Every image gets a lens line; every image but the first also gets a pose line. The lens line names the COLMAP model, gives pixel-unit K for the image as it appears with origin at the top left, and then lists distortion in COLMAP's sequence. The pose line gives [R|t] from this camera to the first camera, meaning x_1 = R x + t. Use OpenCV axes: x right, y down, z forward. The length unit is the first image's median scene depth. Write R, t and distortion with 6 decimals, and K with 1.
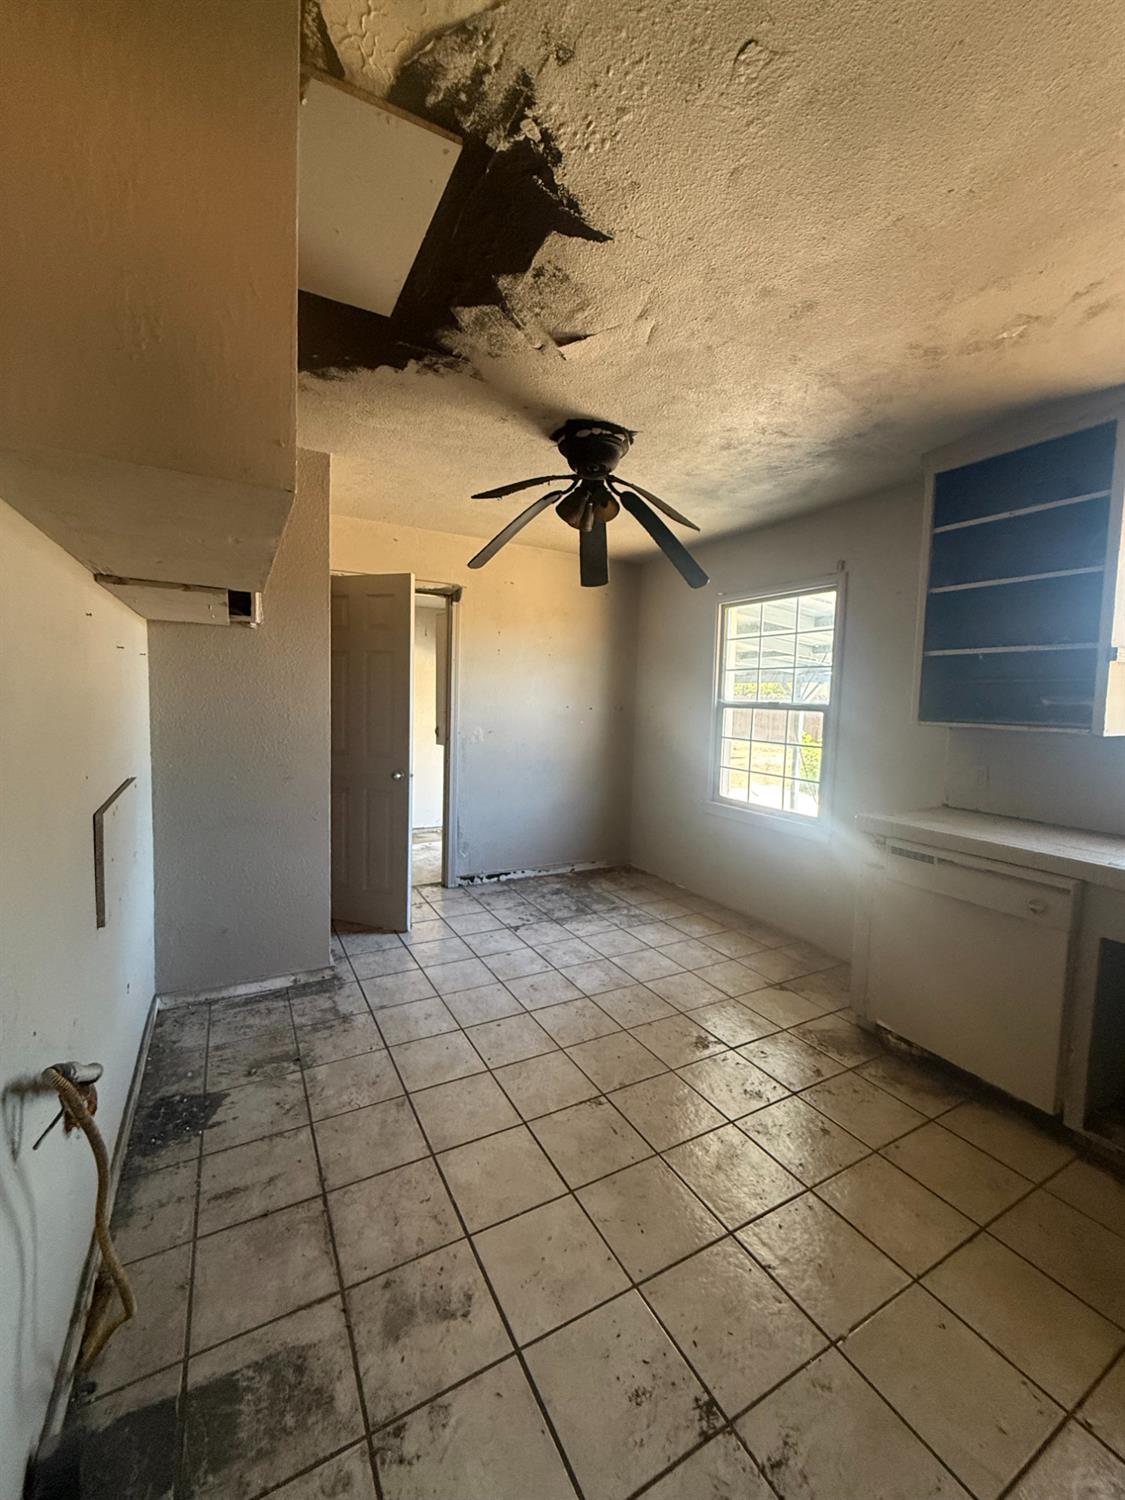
lens RADIAL K [[595.6, 0, 559.4], [0, 595.6, 745.8], [0, 0, 1]] dist [0.000124, 0.000446]
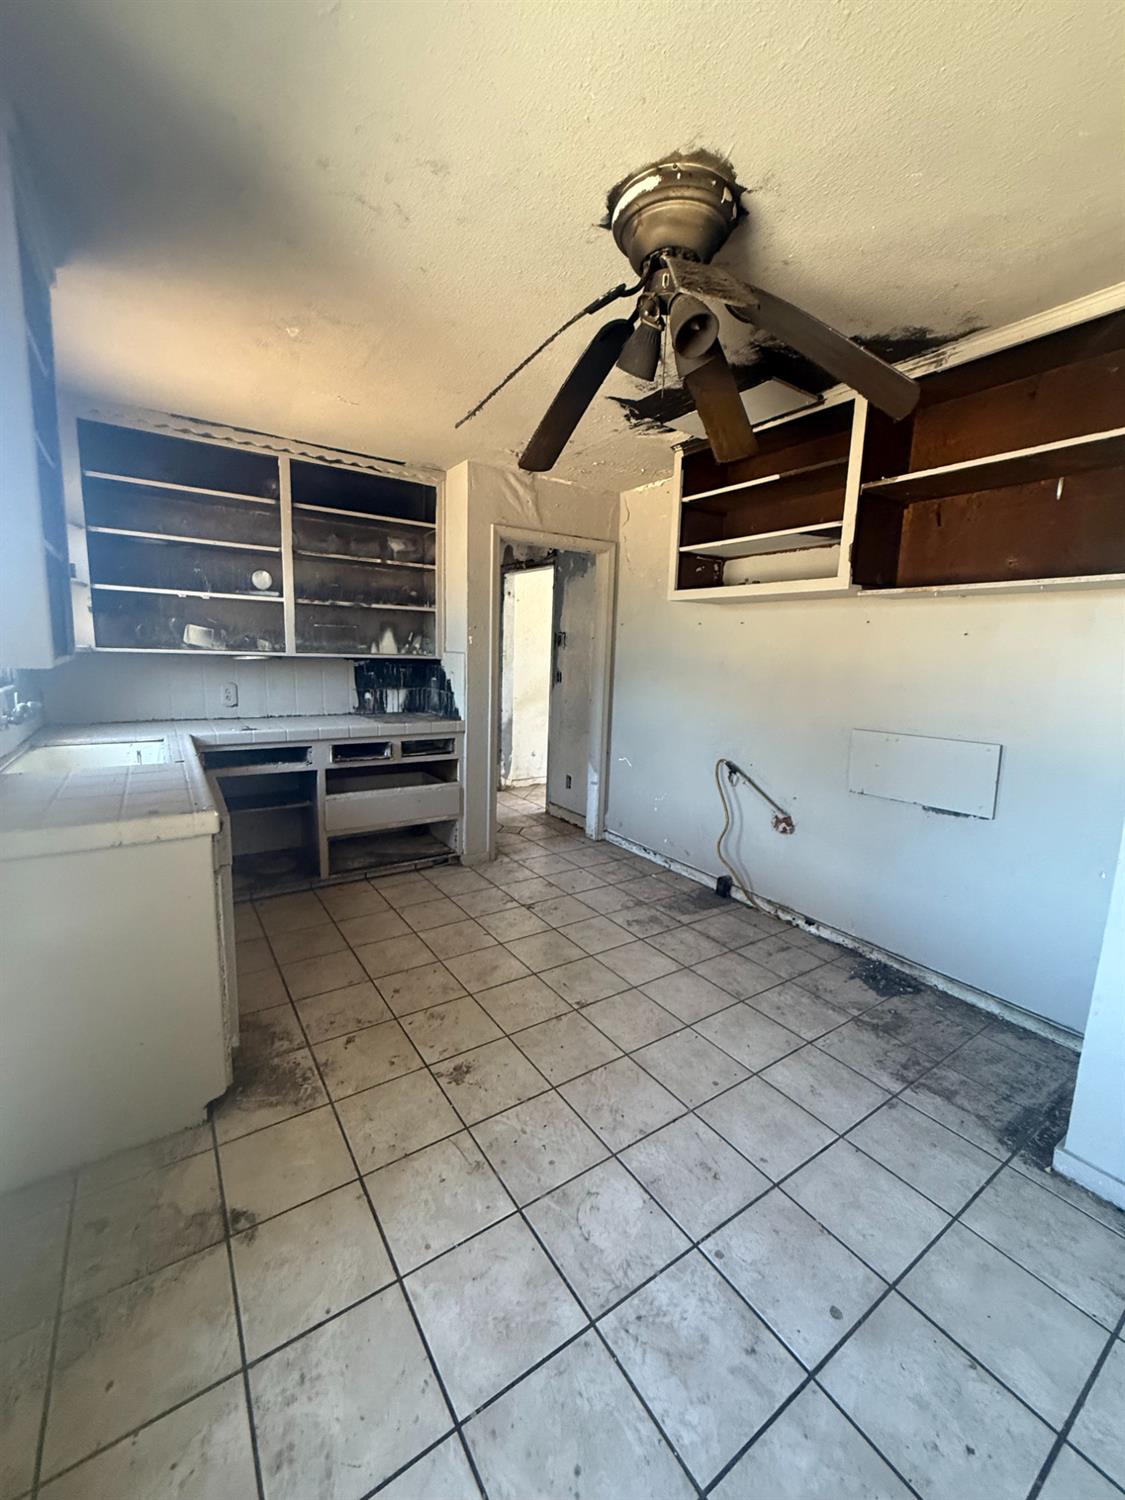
lens RADIAL K [[595.6, 0, 556.6], [0, 595.6, 745.3], [0, 0, 1]] dist [0.000124, 0.000446]
pose [[-0.994120, -0.046150, -0.097952, 0.237936], [-0.068525, 0.968570, 0.239116, -0.154340], [0.083839, 0.244422, -0.966038, 1.925511]]
